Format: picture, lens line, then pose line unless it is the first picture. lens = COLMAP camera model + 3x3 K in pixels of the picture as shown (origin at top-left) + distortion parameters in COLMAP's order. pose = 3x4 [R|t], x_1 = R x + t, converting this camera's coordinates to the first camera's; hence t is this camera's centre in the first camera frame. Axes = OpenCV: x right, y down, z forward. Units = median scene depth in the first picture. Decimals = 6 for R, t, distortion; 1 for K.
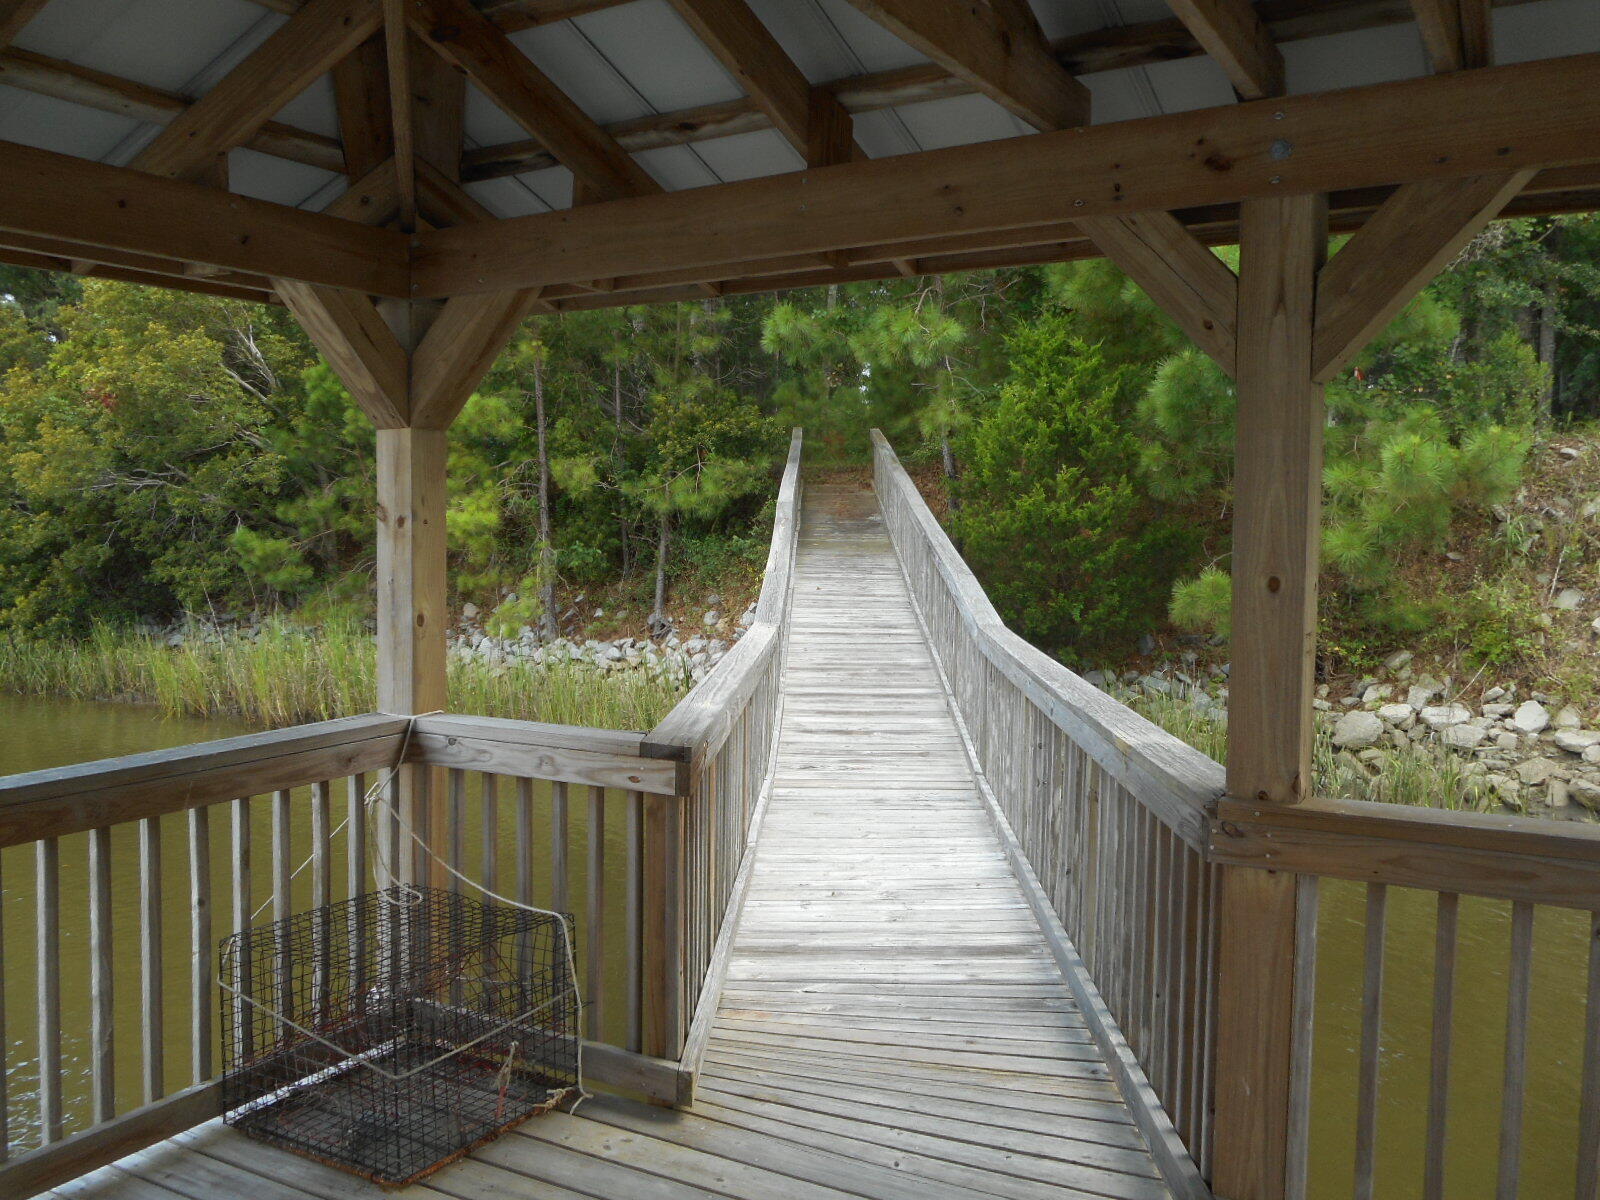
lens RADIAL K [[1334.3, 0, 799.4], [0, 1334.3, 602.5], [0, 0, 1]] dist [-0.014718, -0.016362]
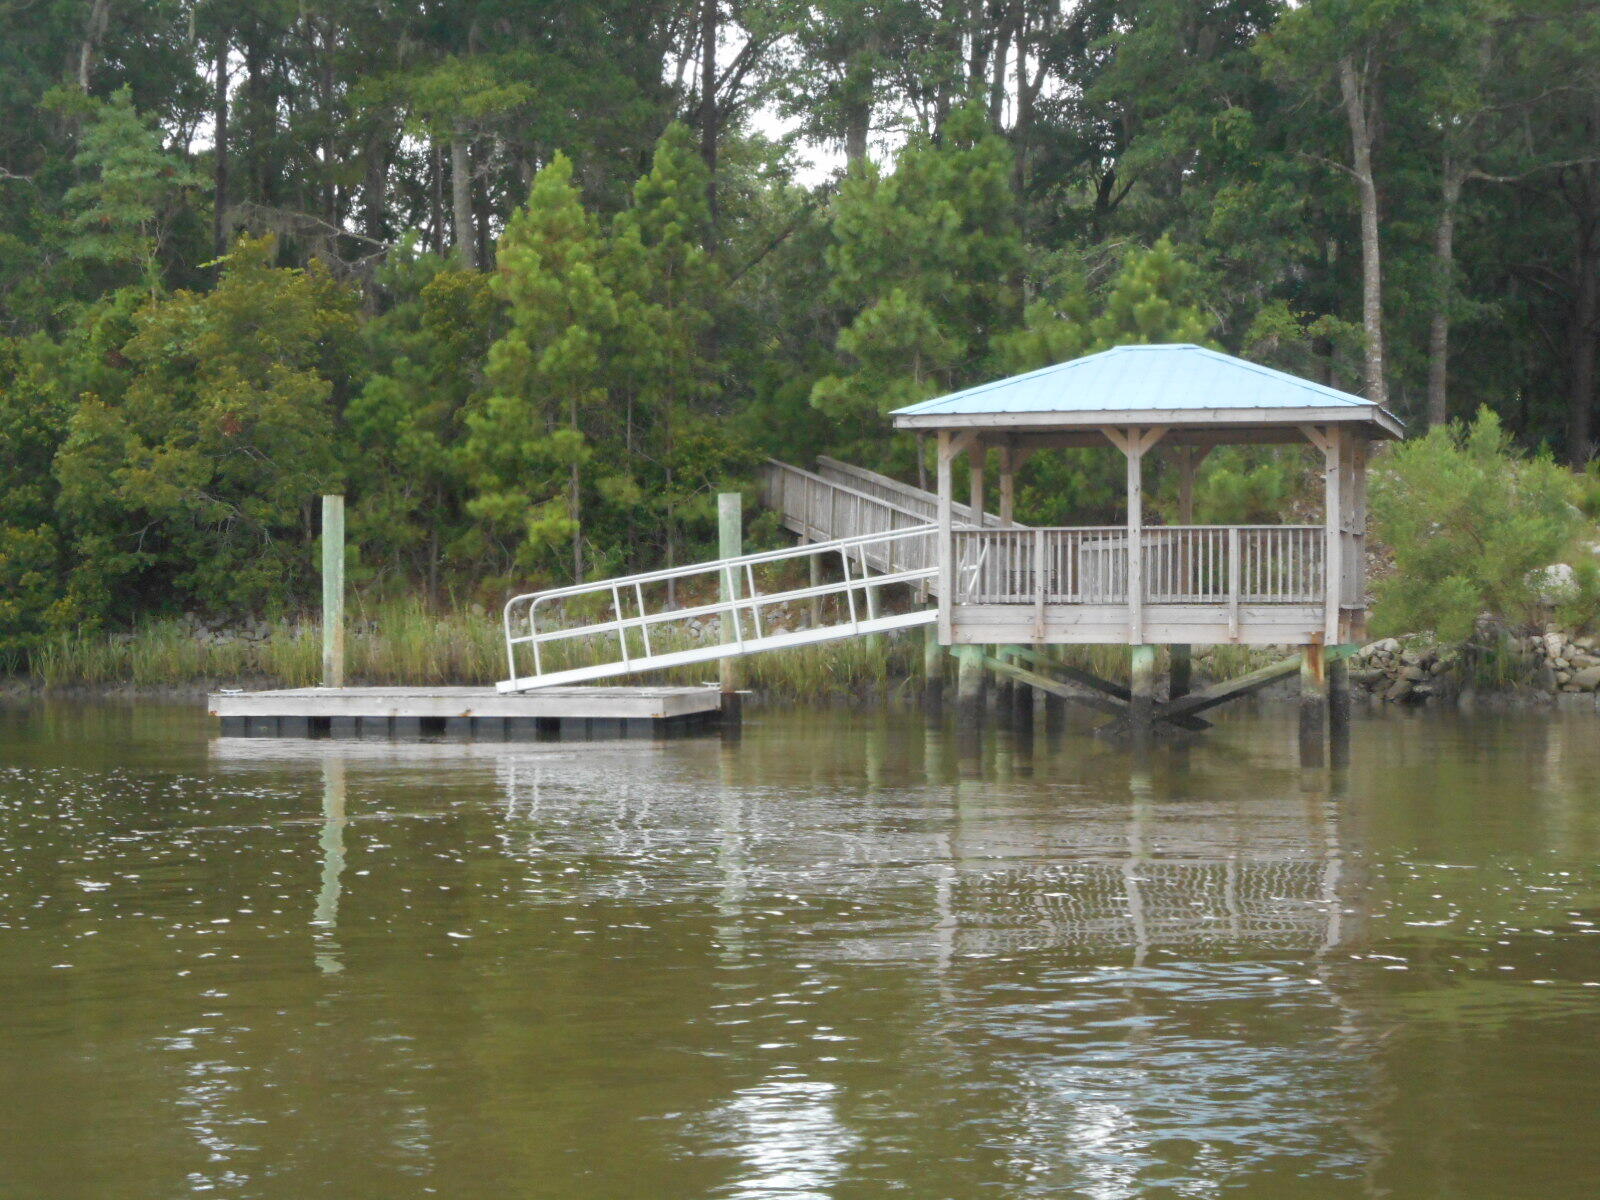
lens RADIAL K [[3137.3, 0, 798.9], [0, 3137.3, 595.4], [0, 0, 1]] dist [0.004130, 0.000000]
pose [[0.961607, -0.003981, 0.274400, -1.094367], [0.022598, 0.997648, -0.064719, 0.266926], [-0.273497, 0.068436, 0.959435, -2.535569]]
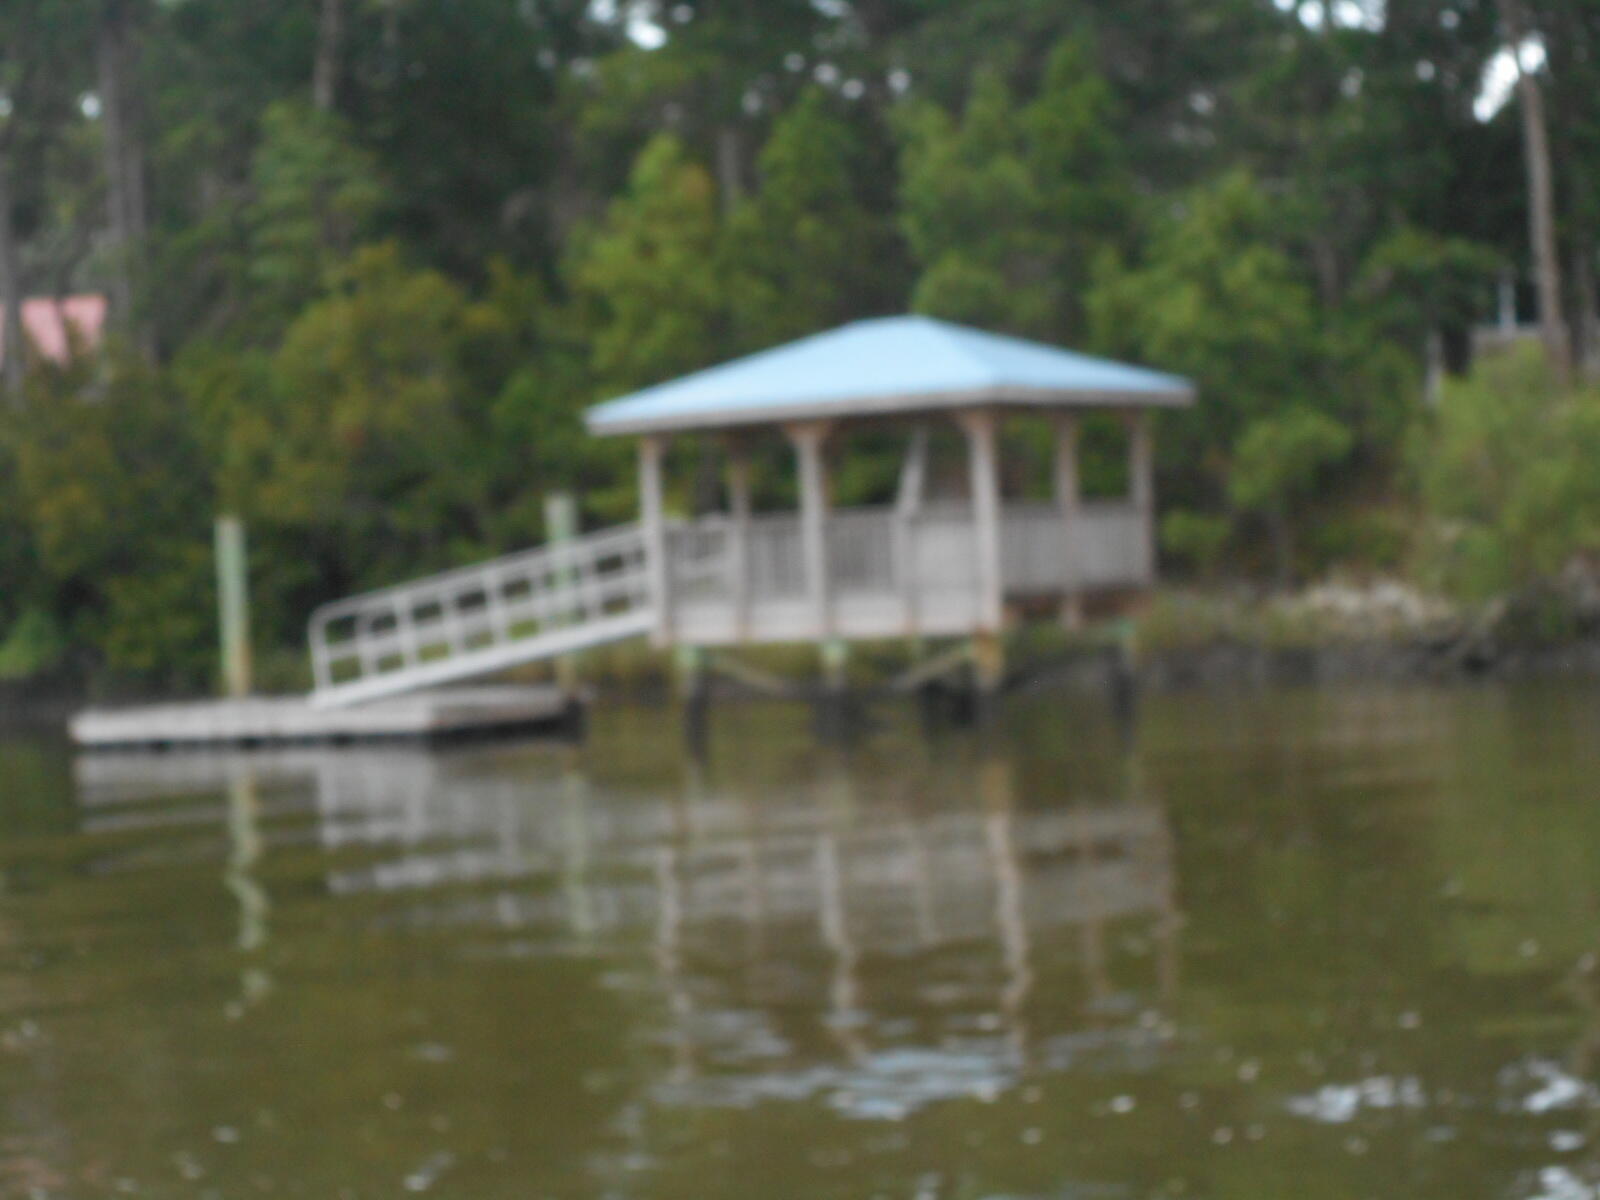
lens RADIAL K [[3520.4, 0, 796.8], [0, 3520.4, 596.1], [0, 0, 1]] dist [0.067689, 0.000000]
pose [[0.997071, -0.055687, -0.052419, 0.062790], [0.052520, 0.996818, -0.059966, 0.282874], [0.055592, 0.057037, 0.996823, -2.992567]]
